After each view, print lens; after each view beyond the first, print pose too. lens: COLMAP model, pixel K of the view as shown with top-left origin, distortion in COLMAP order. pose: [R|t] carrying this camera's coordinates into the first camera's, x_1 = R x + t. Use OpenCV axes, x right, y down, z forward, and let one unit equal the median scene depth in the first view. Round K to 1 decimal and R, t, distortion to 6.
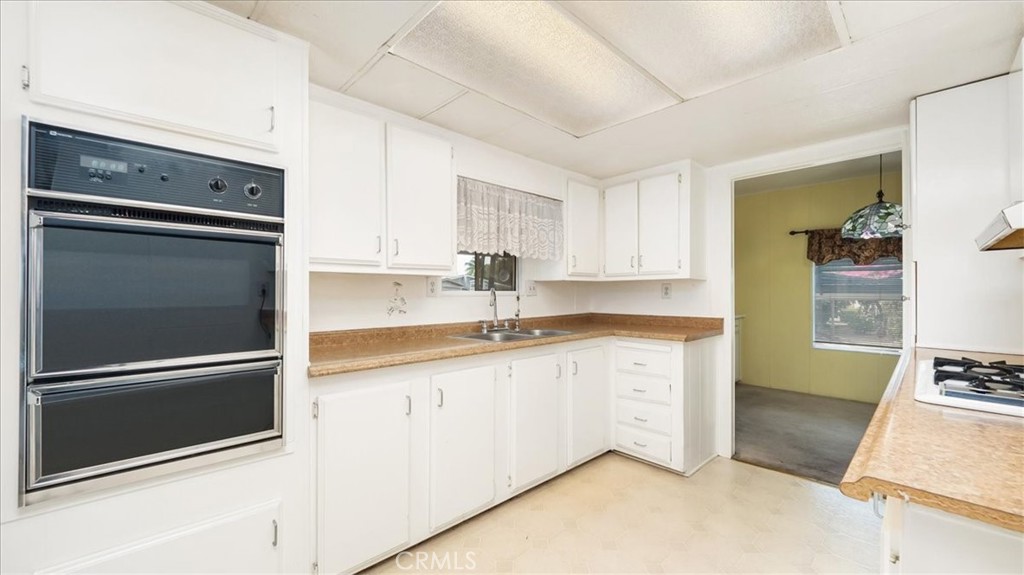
lens RADIAL K [[395.3, 0, 511.2], [0, 395.3, 291.2], [0, 0, 1]] dist [0.001577, -0.000343]
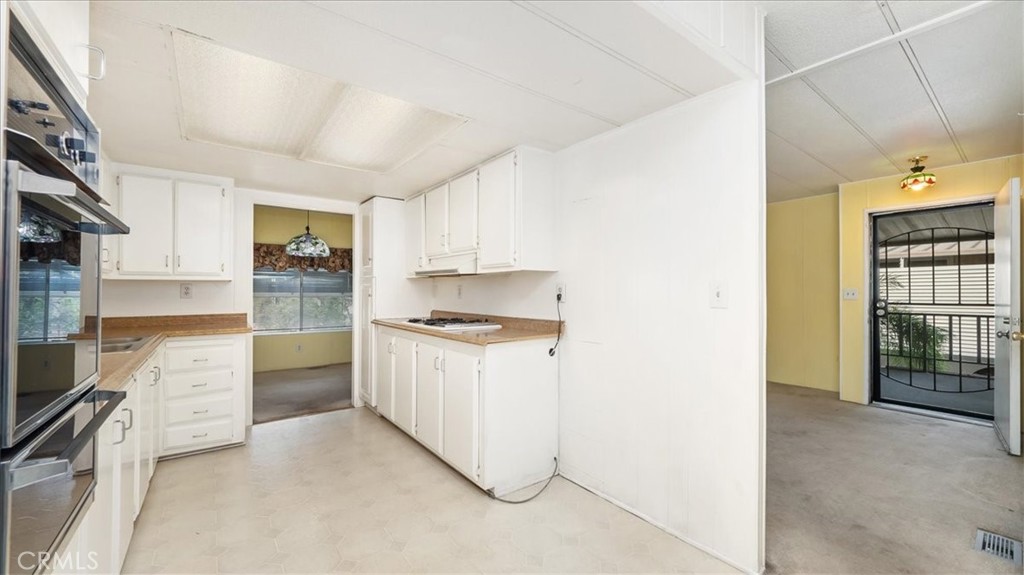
lens RADIAL K [[395.3, 0, 511.2], [0, 395.3, 287.4], [0, 0, 1]] dist [0.001577, -0.000343]
pose [[0.106485, 0.008447, 0.994278, -0.529787], [-0.001526, 0.999964, -0.008332, -0.002576], [-0.994313, -0.000630, 0.106495, 0.045832]]
